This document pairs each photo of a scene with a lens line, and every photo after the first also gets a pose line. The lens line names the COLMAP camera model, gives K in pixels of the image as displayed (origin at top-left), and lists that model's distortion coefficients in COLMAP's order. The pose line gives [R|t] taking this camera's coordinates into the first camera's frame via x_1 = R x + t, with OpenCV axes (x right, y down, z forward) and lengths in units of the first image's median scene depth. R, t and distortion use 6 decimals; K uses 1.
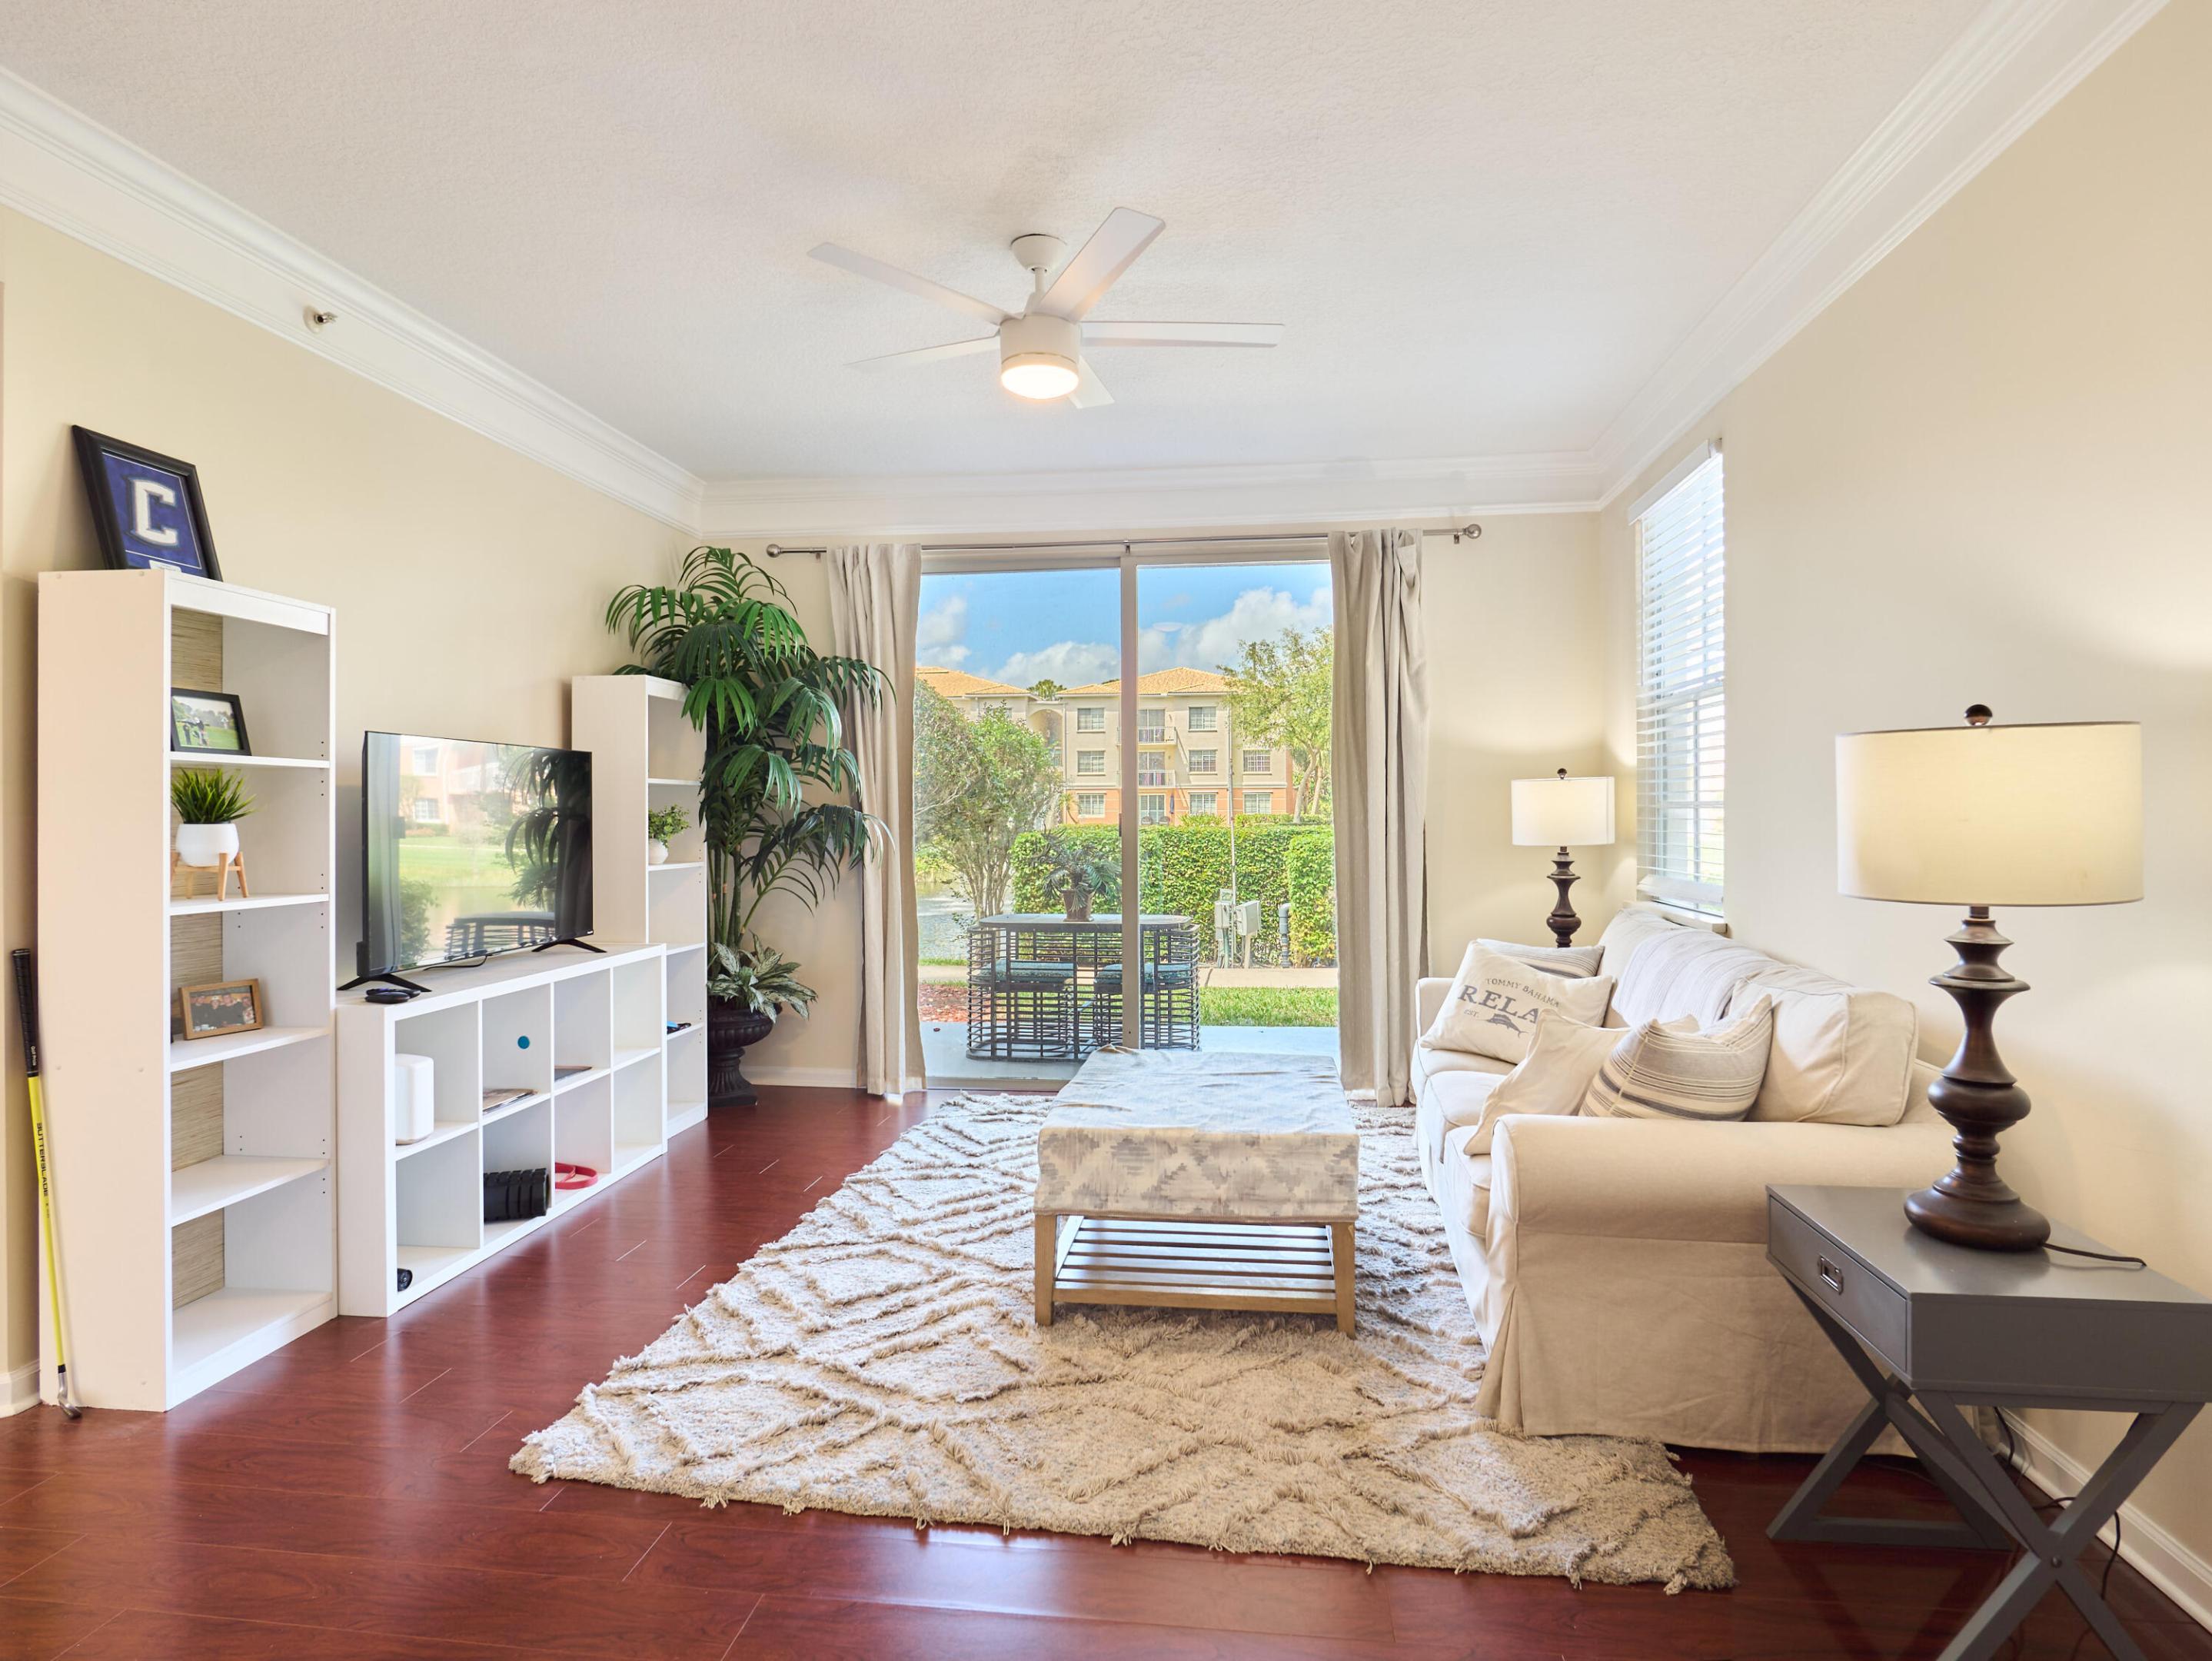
lens RADIAL K [[1176.6, 0, 1105.1], [0, 1176.6, 819.3], [0, 0, 1]] dist [-0.020716, 0.001568]
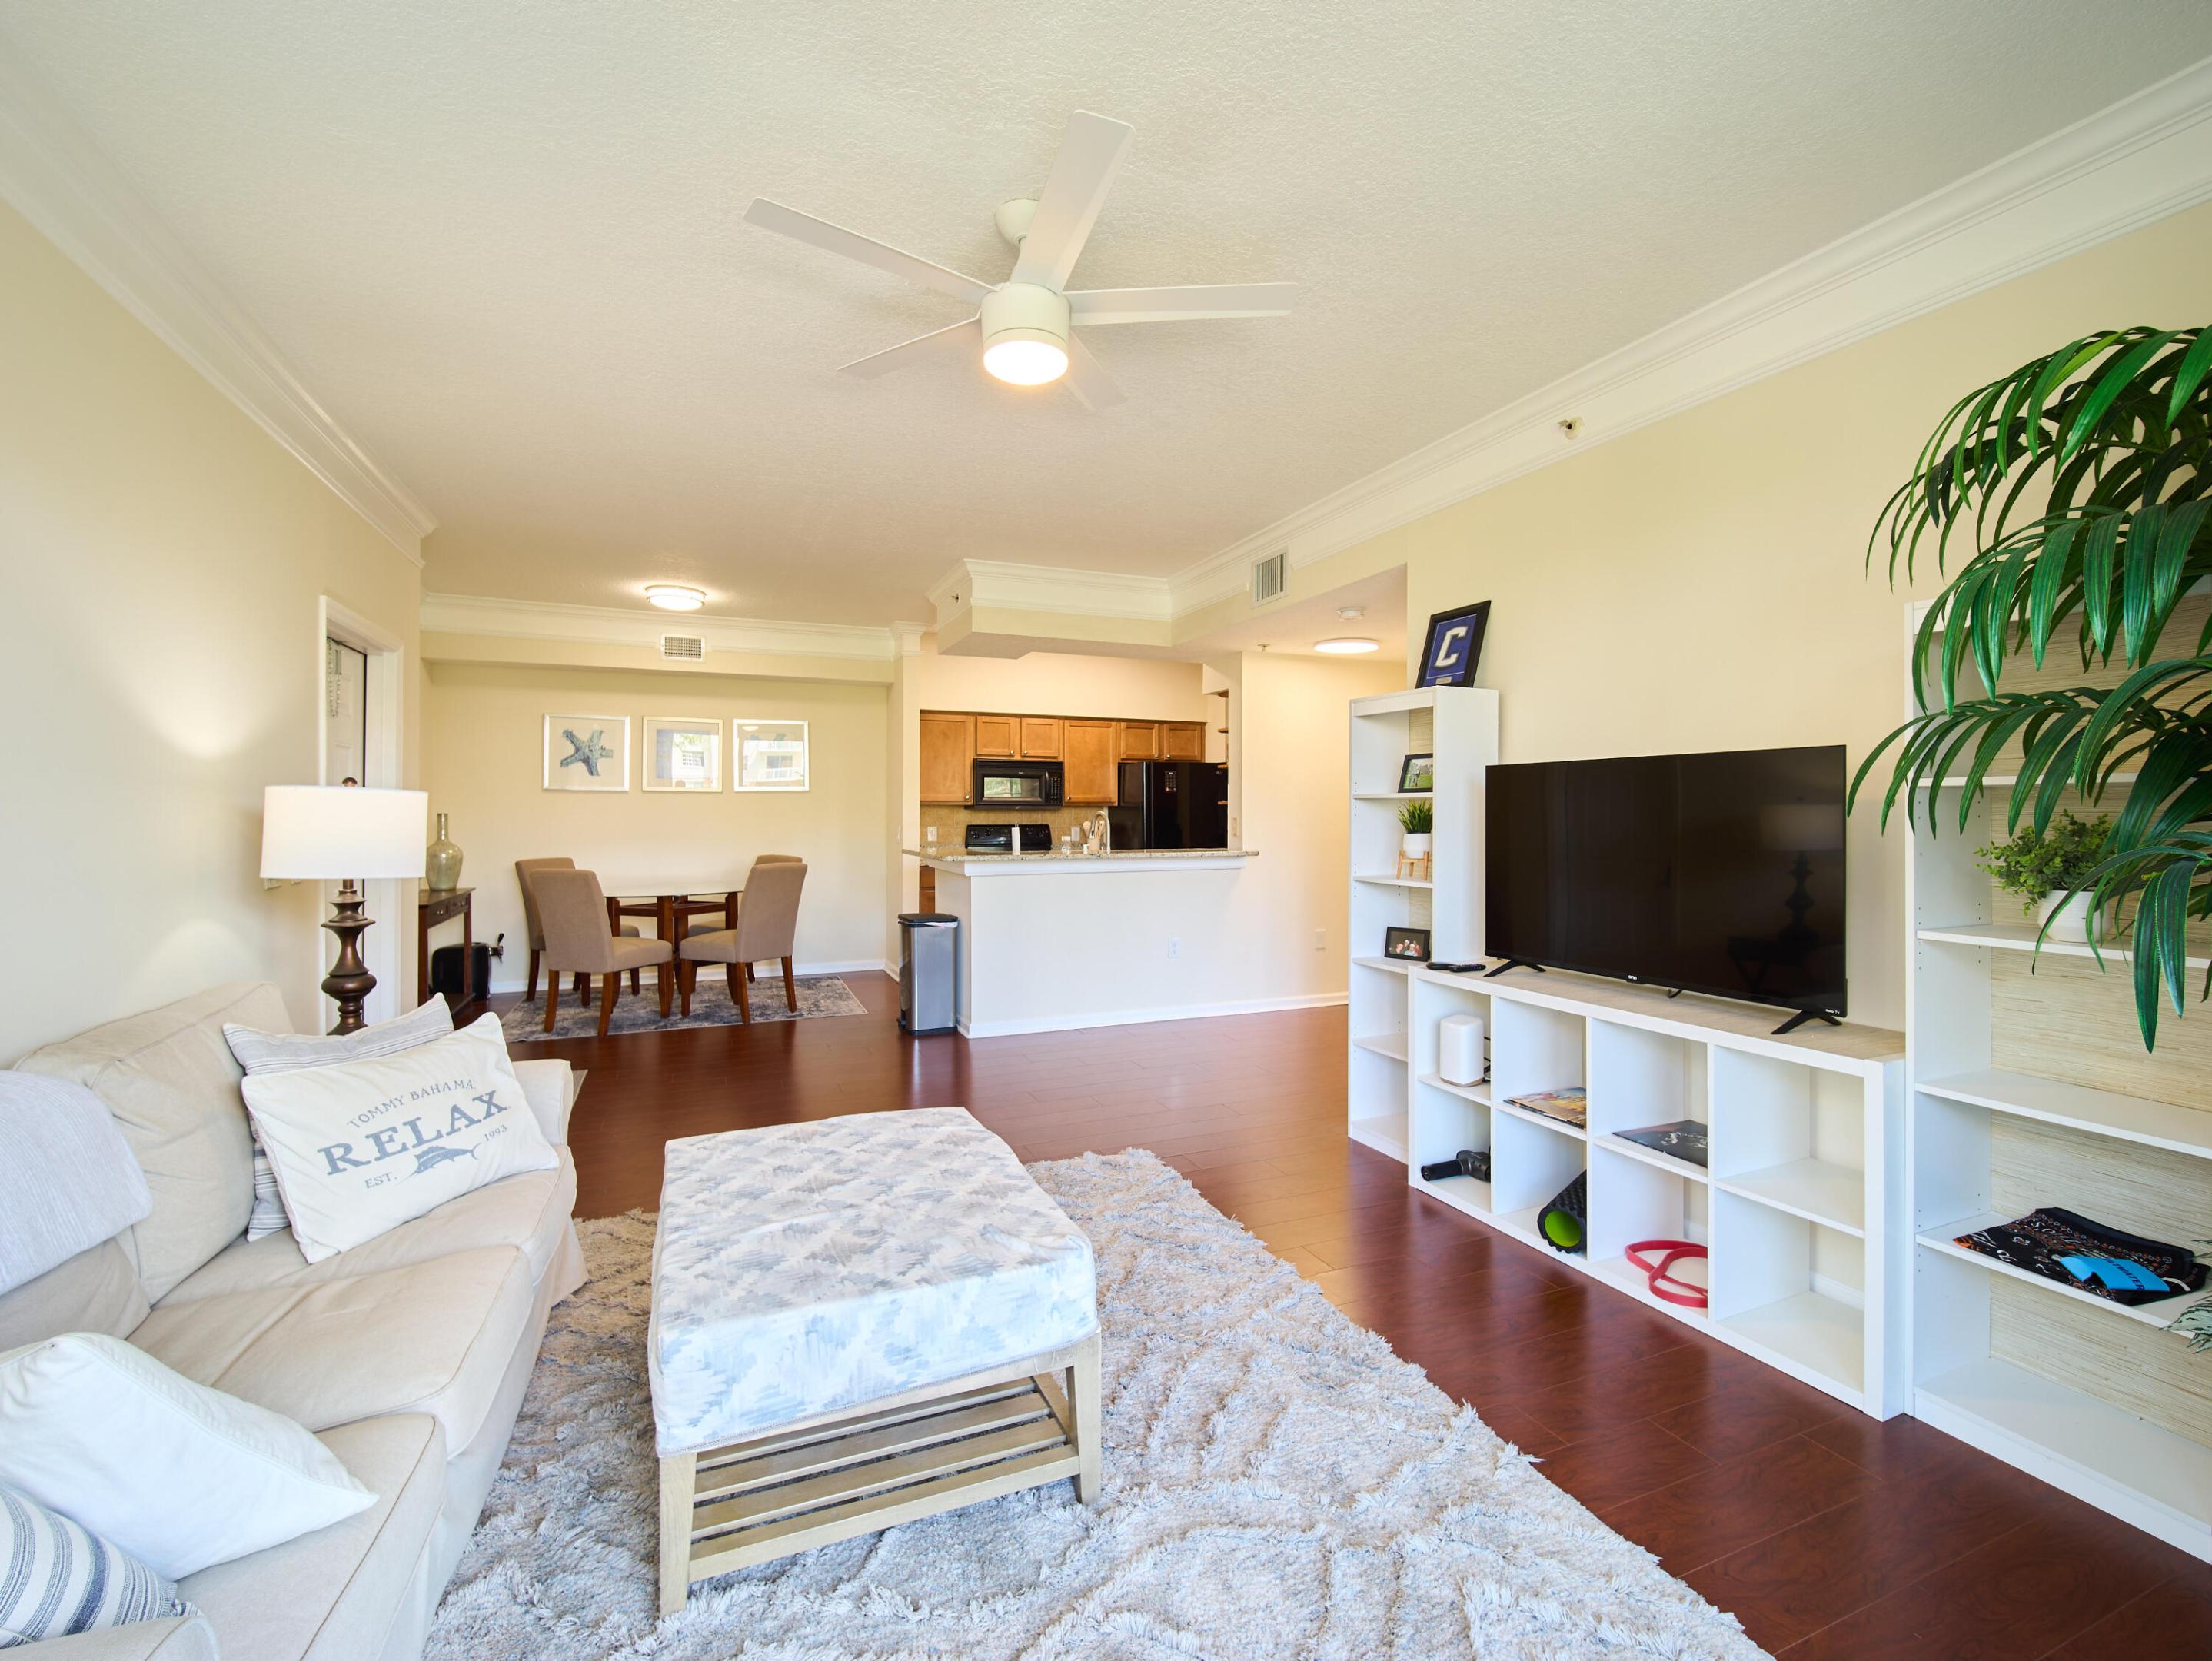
lens RADIAL K [[969.4, 0, 1094.4], [0, 969.4, 817.0], [0, 0, 1]] dist [-0.001085, -0.000742]
pose [[-0.874416, -0.000687, -0.485177, 0.257012], [-0.002101, 0.999995, 0.002371, -0.019802], [0.485173, 0.003093, -0.874413, 1.655595]]
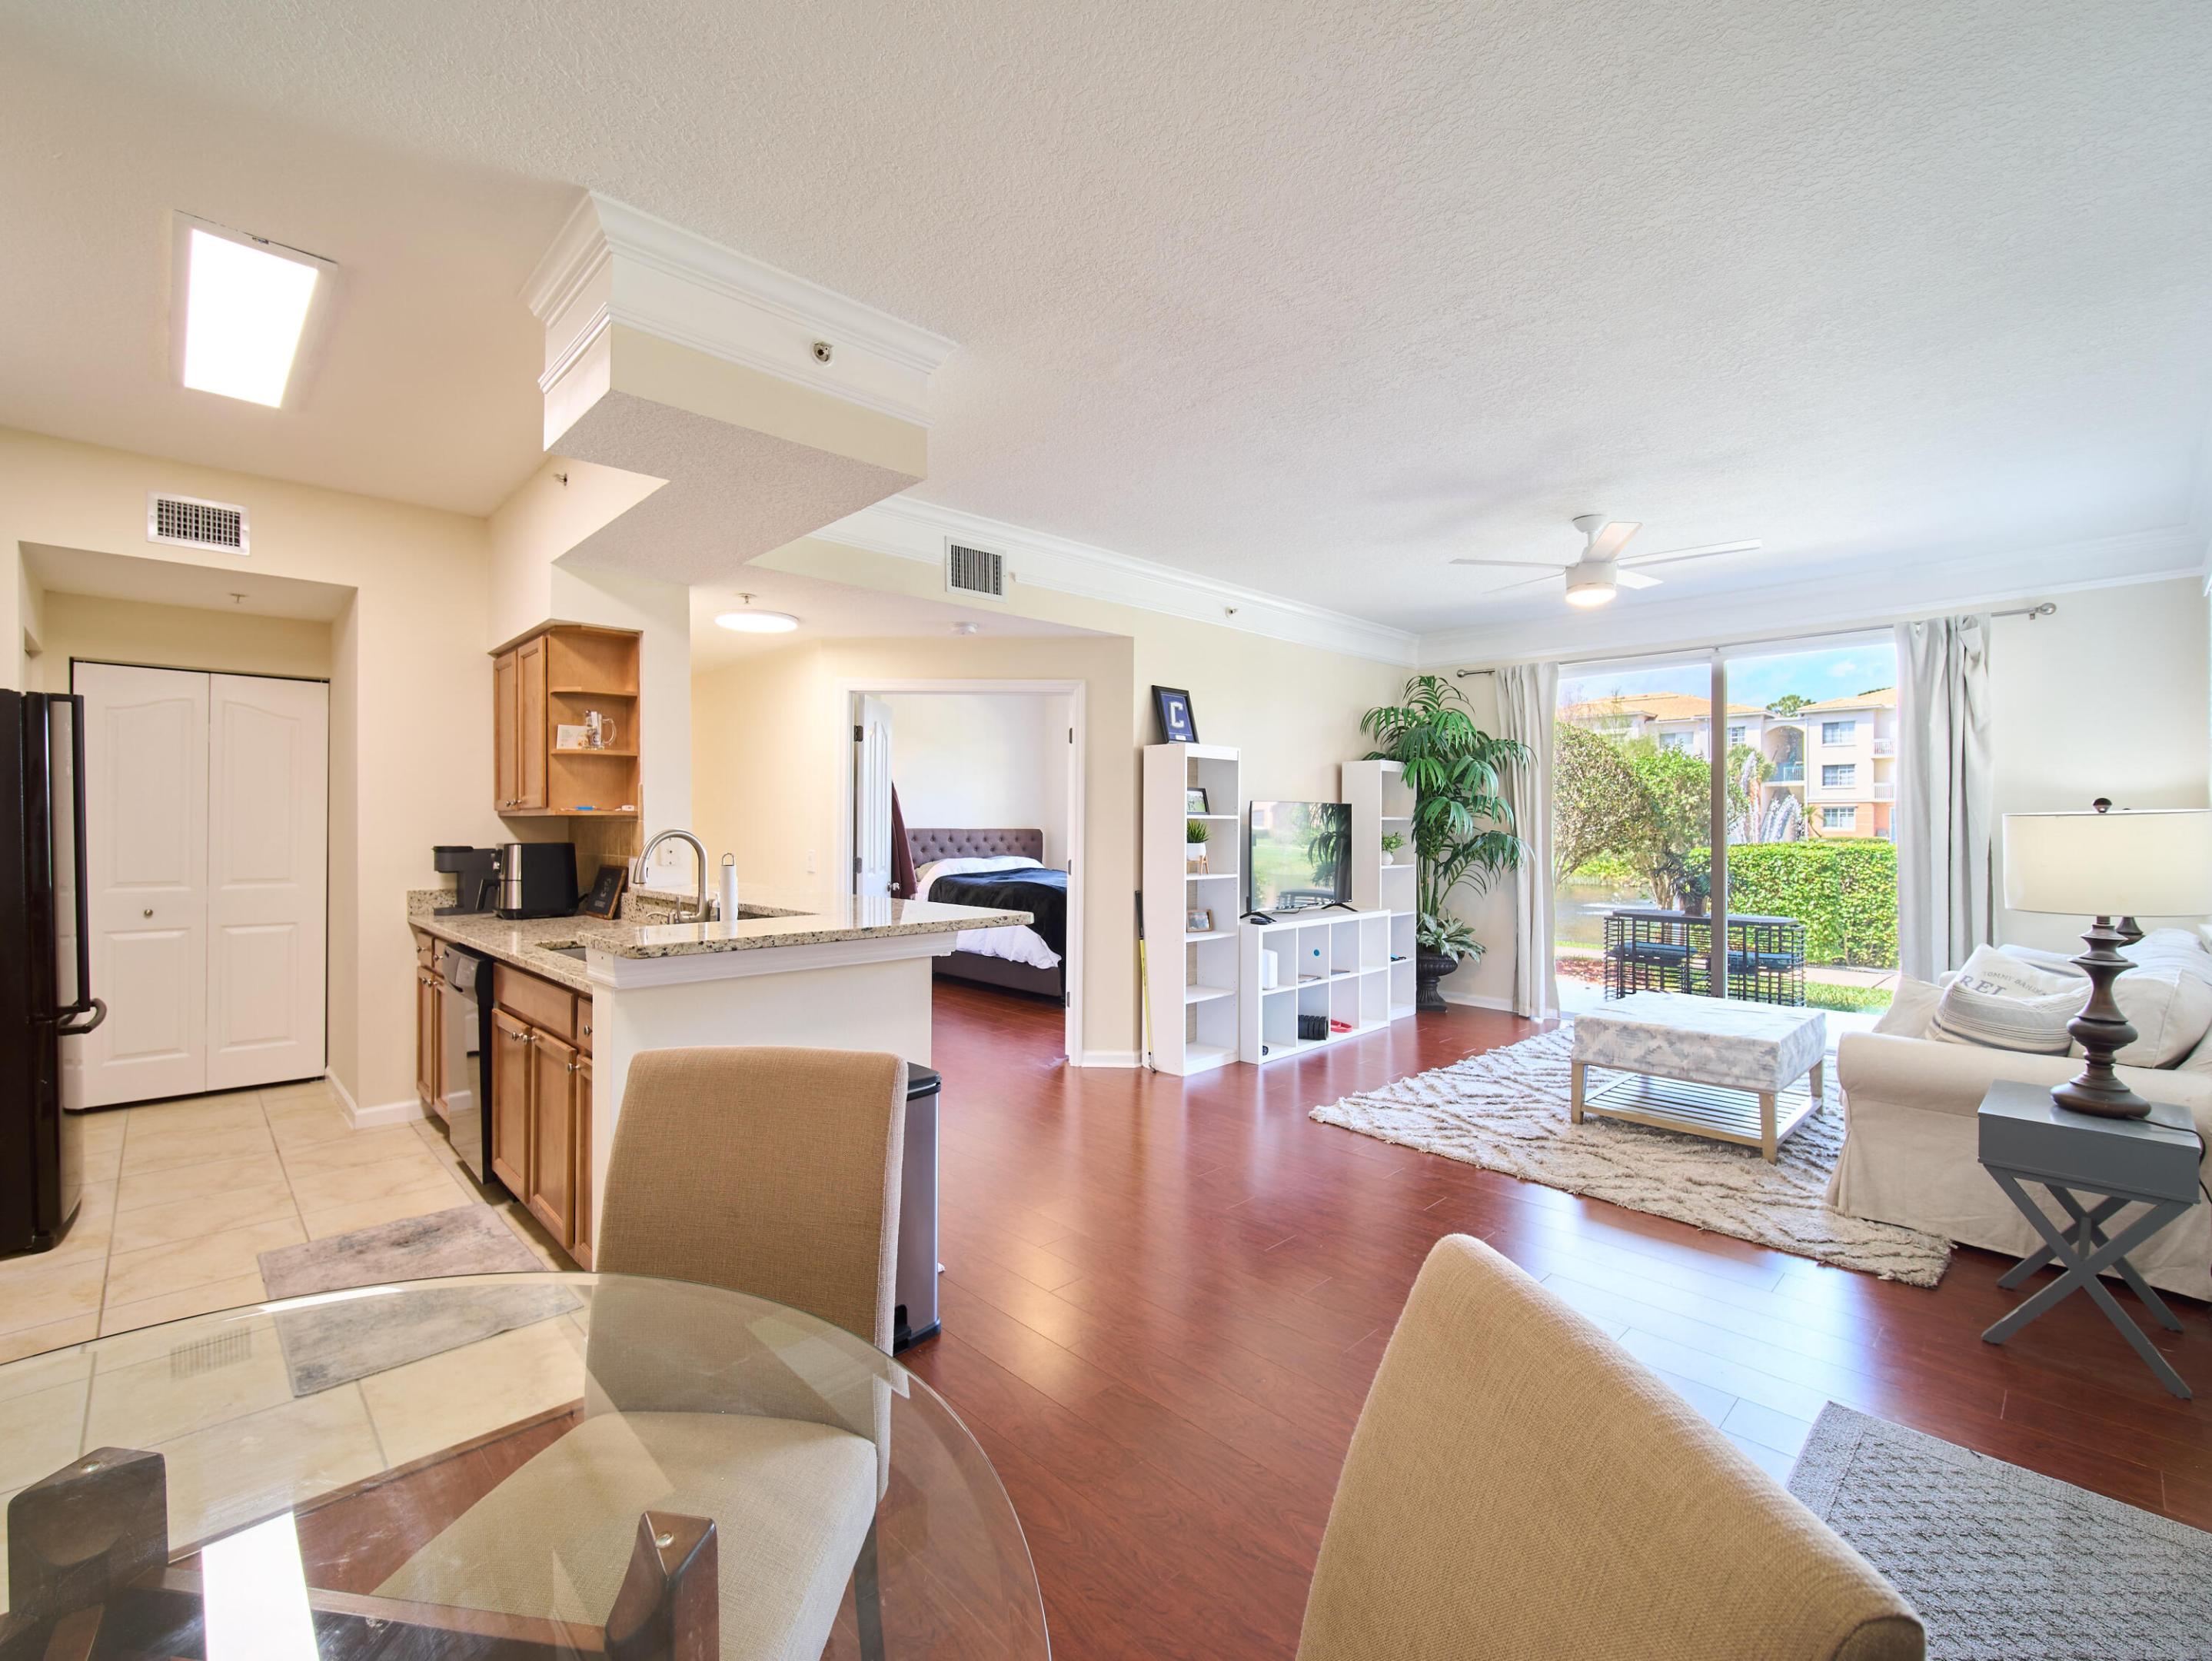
lens RADIAL K [[969.4, 0, 1094.4], [0, 969.4, 817.0], [0, 0, 1]] dist [-0.001085, -0.000742]
pose [[0.772511, 0.000812, -0.635000, 0.293149], [-0.006864, 0.999951, -0.007072, -0.029588], [0.634964, 0.009822, 0.772480, -0.587703]]
